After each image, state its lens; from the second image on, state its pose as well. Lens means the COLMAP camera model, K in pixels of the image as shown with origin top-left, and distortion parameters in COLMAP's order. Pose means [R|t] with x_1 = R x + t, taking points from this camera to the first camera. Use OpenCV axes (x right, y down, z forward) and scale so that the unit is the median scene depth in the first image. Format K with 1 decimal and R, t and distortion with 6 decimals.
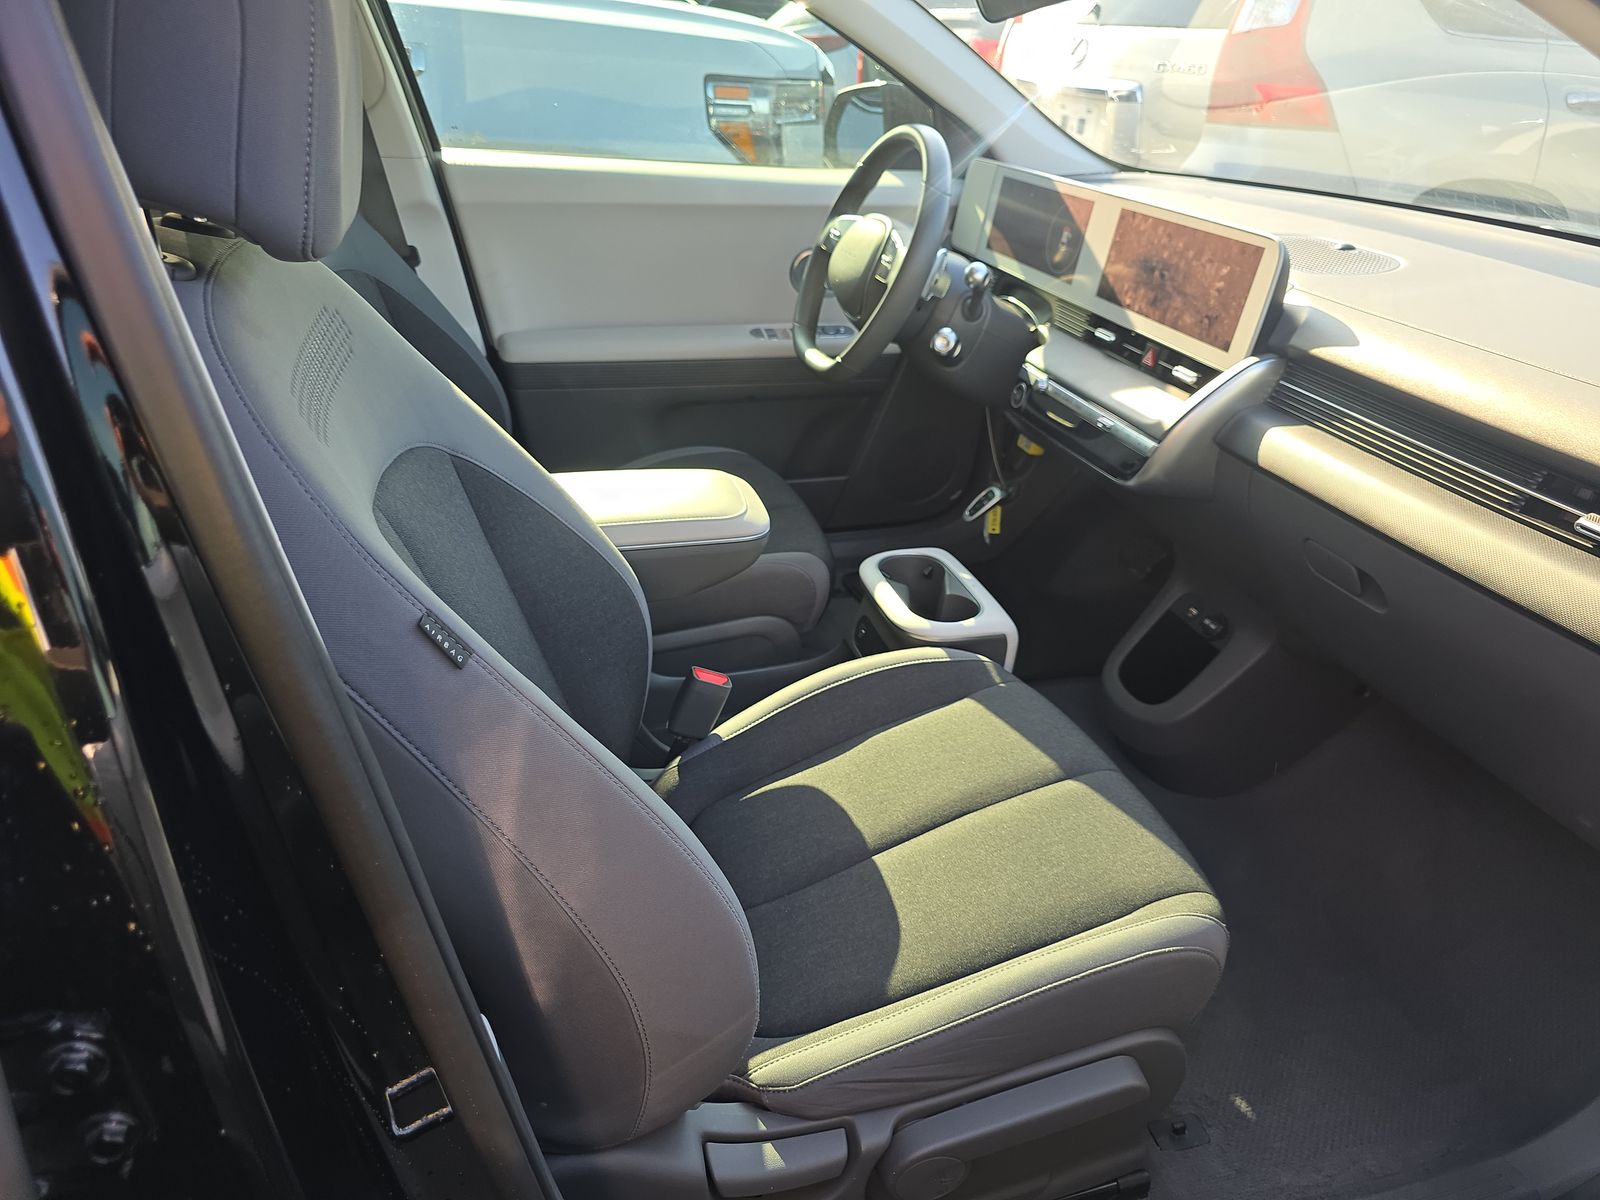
lens RADIAL K [[1069.4, 0, 800.0], [0, 1069.4, 600.0], [0, 0, 1]] dist [0.003881, -0.000014]
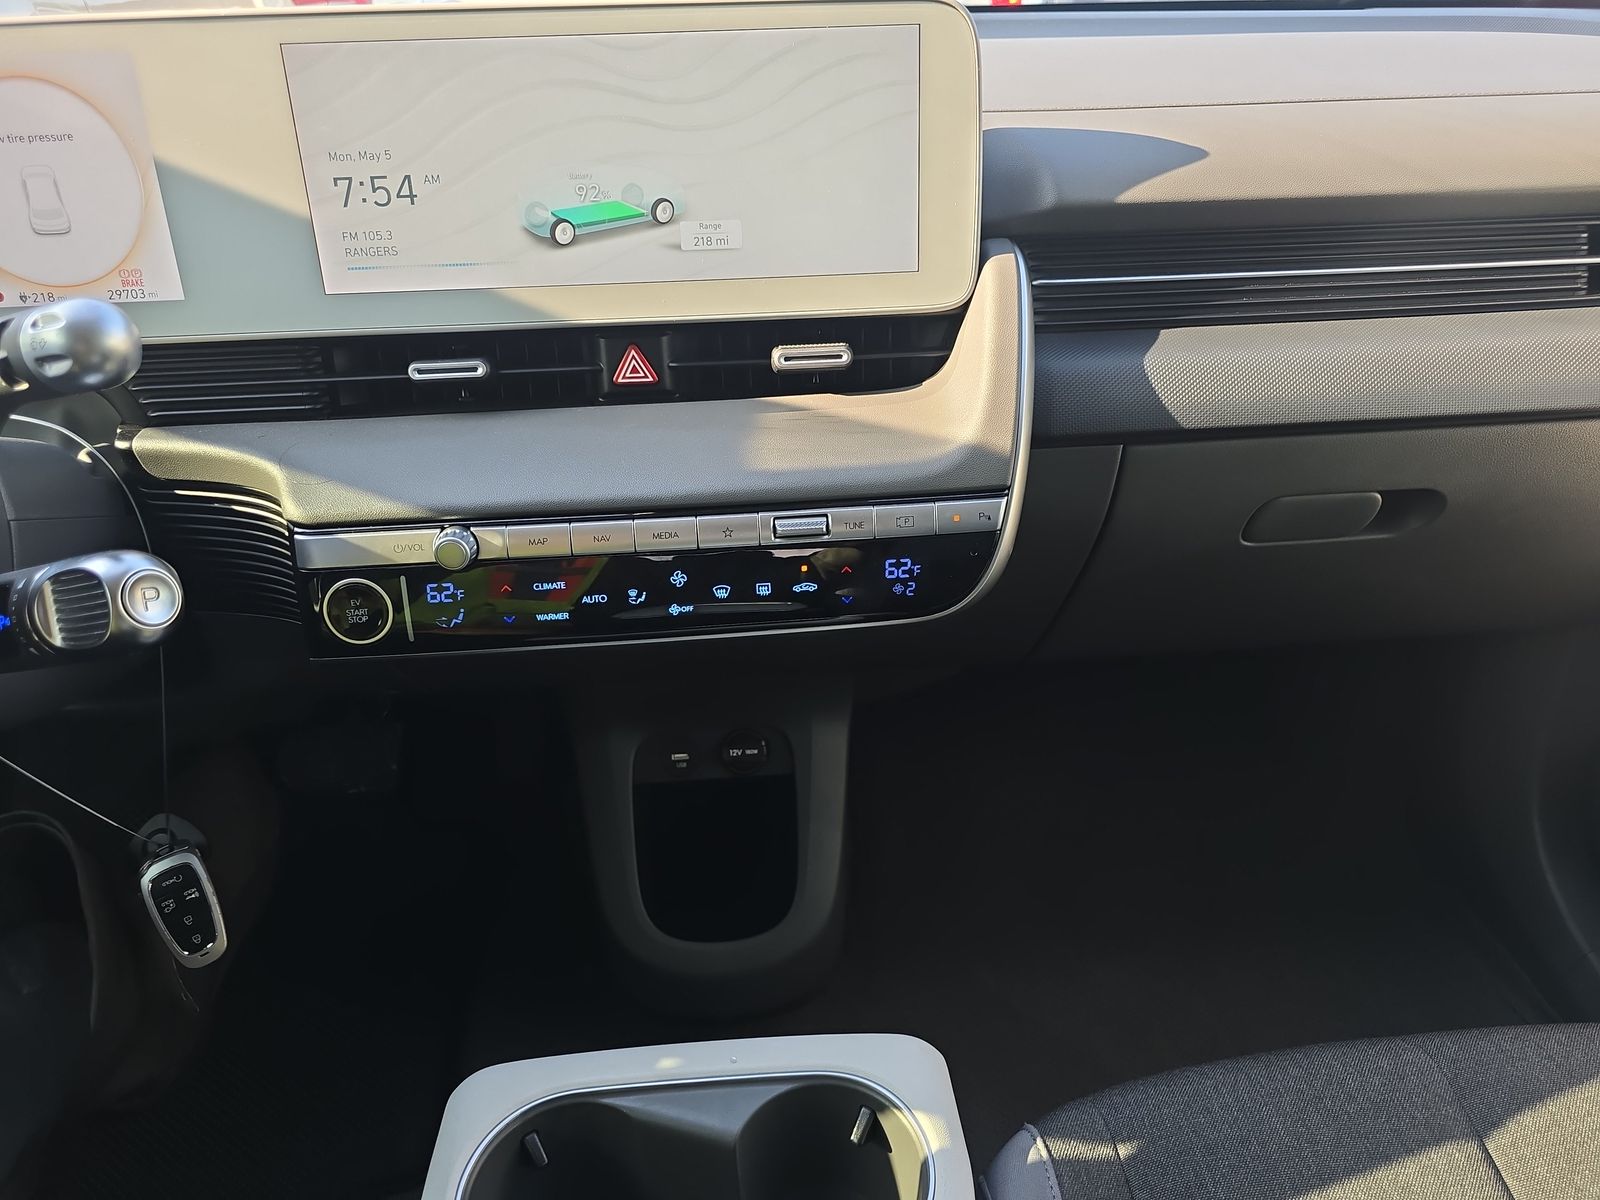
lens RADIAL K [[1069.4, 0, 800.0], [0, 1069.4, 600.0], [0, 0, 1]] dist [0.003881, -0.000014]
pose [[0.250434, -0.511295, 0.822107, -0.056716], [0.500598, 0.795224, 0.342082, -0.255638], [-0.828664, 0.325876, 0.455104, 0.744692]]
